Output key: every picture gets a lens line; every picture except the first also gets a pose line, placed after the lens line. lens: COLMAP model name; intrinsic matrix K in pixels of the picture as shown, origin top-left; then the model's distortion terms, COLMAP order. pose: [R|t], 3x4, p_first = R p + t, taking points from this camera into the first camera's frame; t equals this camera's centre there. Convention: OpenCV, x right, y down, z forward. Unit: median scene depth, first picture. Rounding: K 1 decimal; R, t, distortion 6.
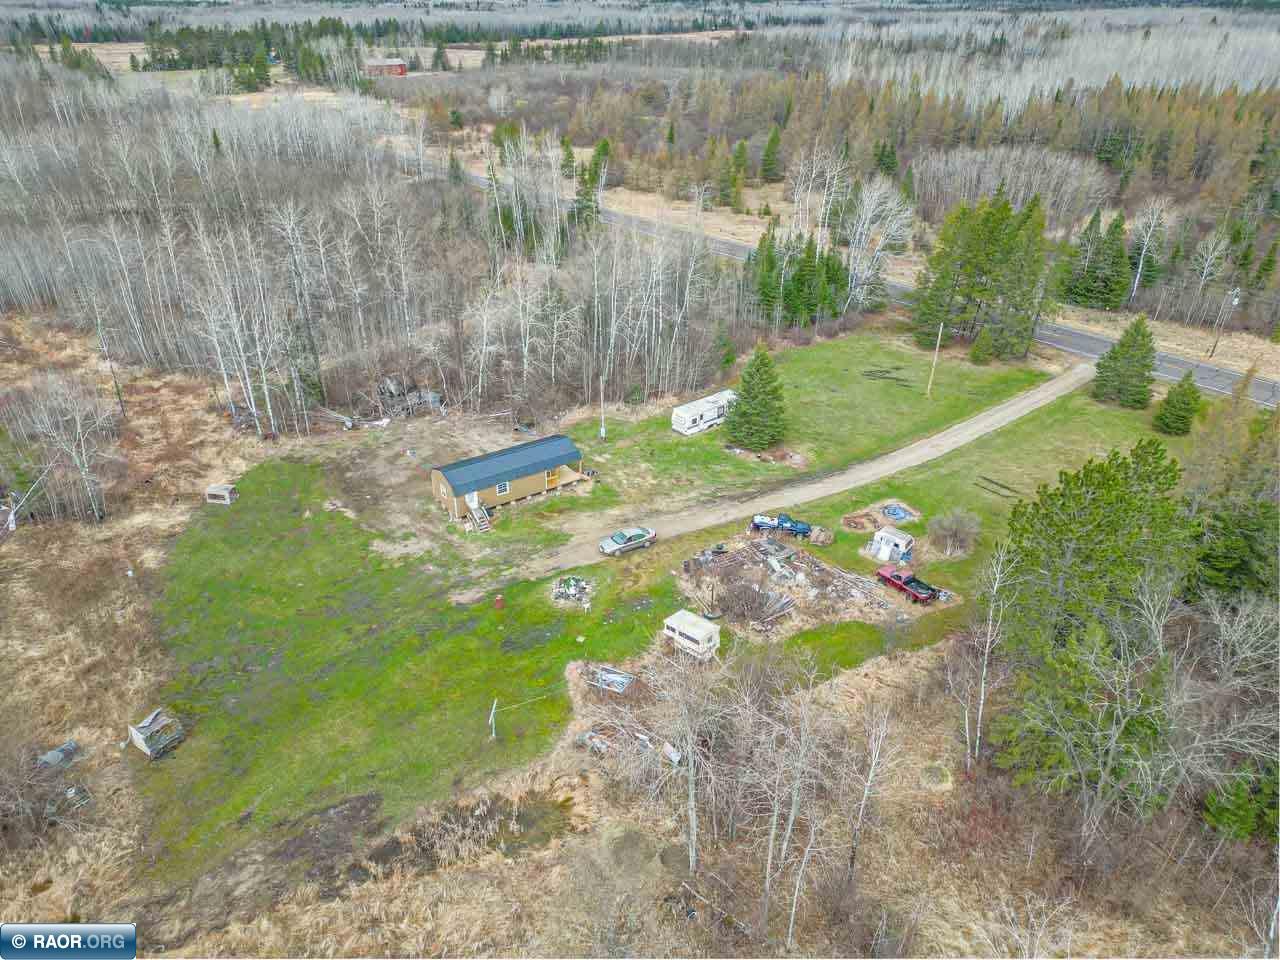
lens RADIAL K [[885.4, 0, 644.0], [0, 885.4, 455.5], [0, 0, 1]] dist [0.082680, -0.100370]
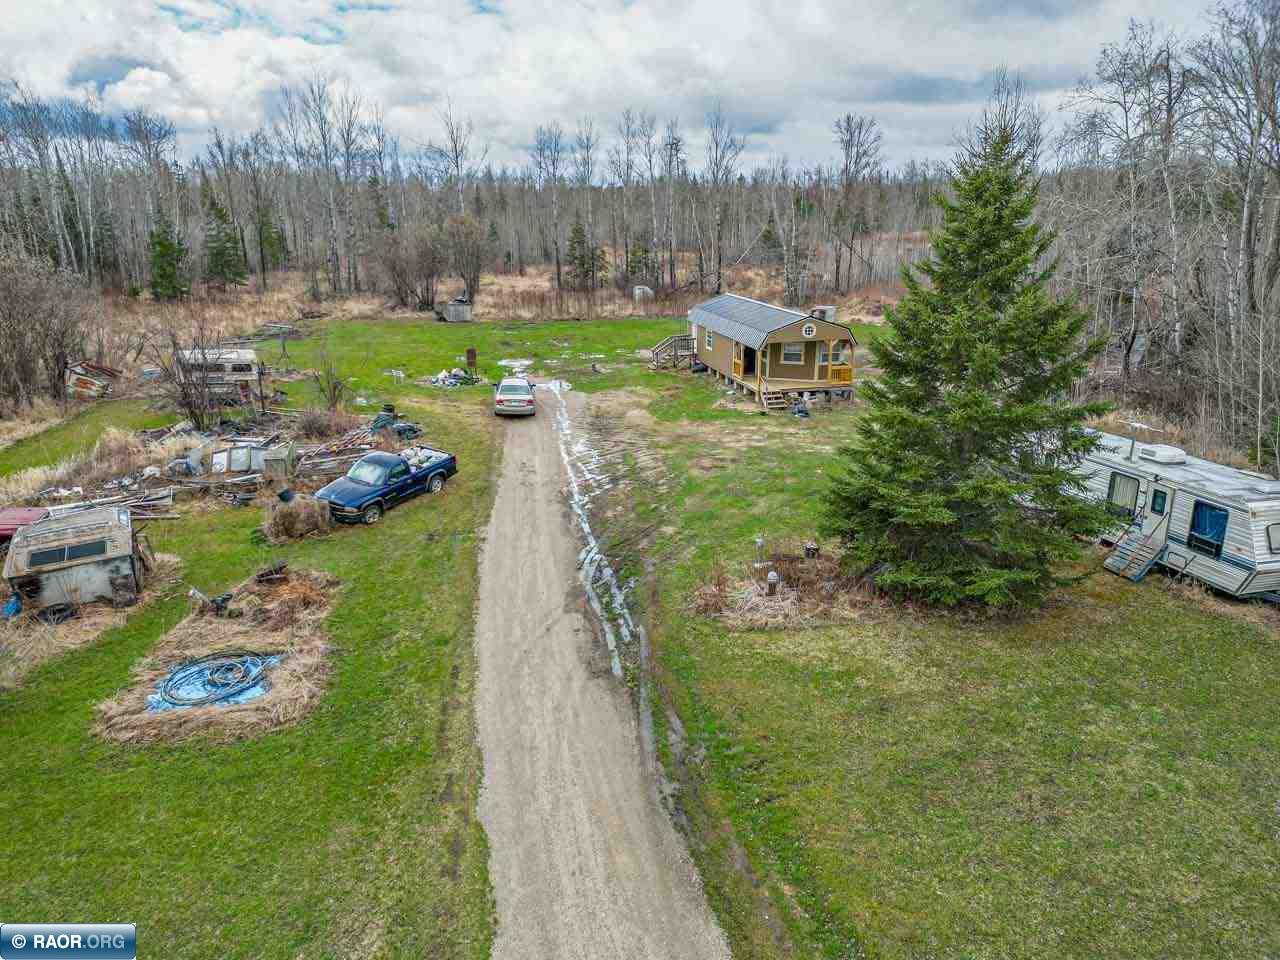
lens RADIAL K [[877.8, 0, 645.0], [0, 877.8, 481.5], [0, 0, 1]] dist [0.094466, -0.101622]
pose [[-0.384913, 0.259474, -0.885728, 0.355355], [-0.416624, 0.807484, 0.417606, -0.100024], [0.823569, 0.529757, -0.202708, 0.928710]]
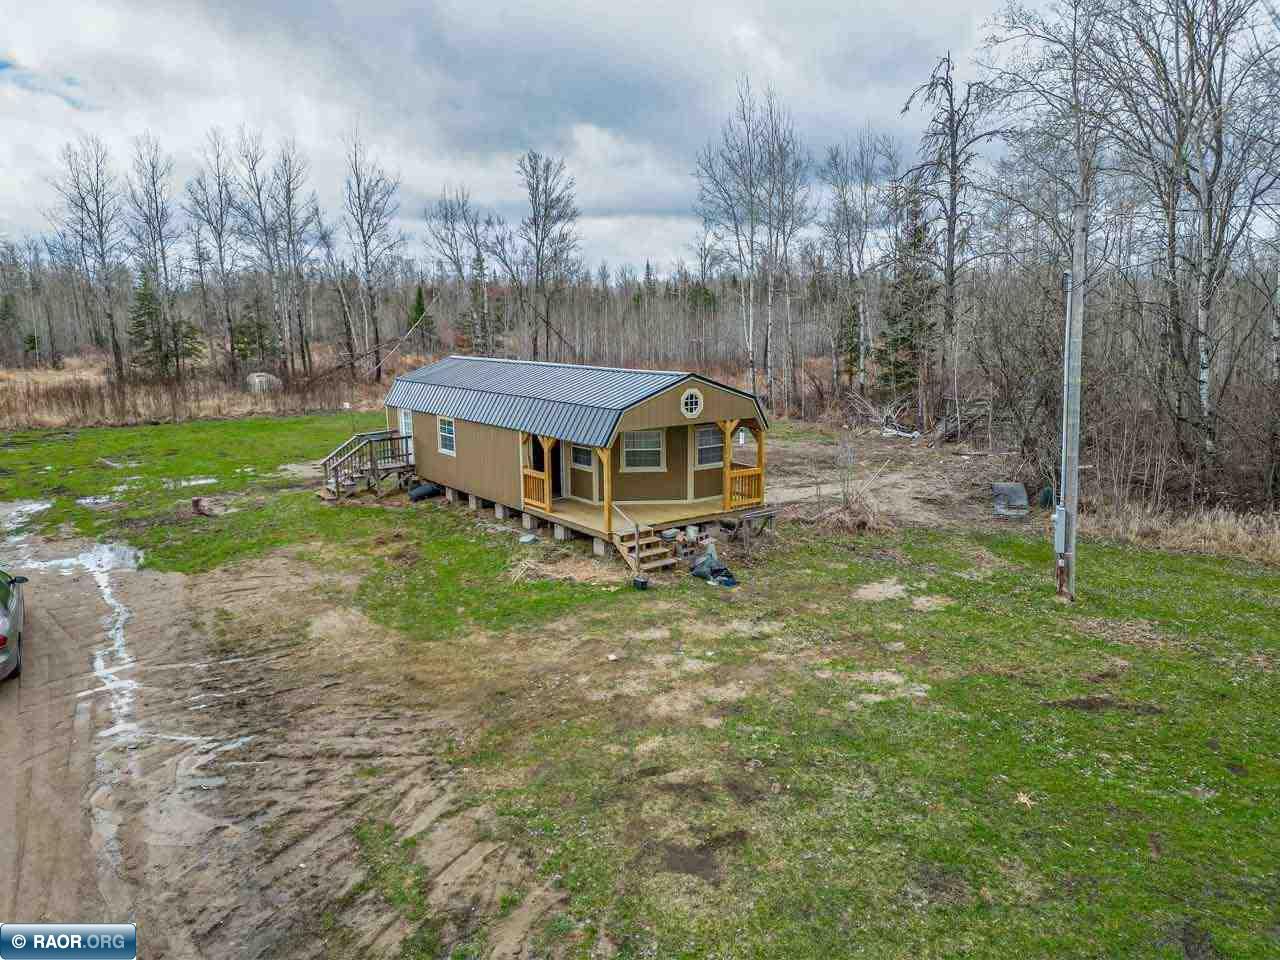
lens RADIAL K [[877.8, 0, 645.0], [0, 877.8, 481.5], [0, 0, 1]] dist [0.094466, -0.101622]
pose [[0.029810, 0.169081, -0.985151, 0.135017], [-0.445128, 0.884711, 0.138373, -0.020581], [0.894971, 0.434394, 0.101636, 0.845286]]
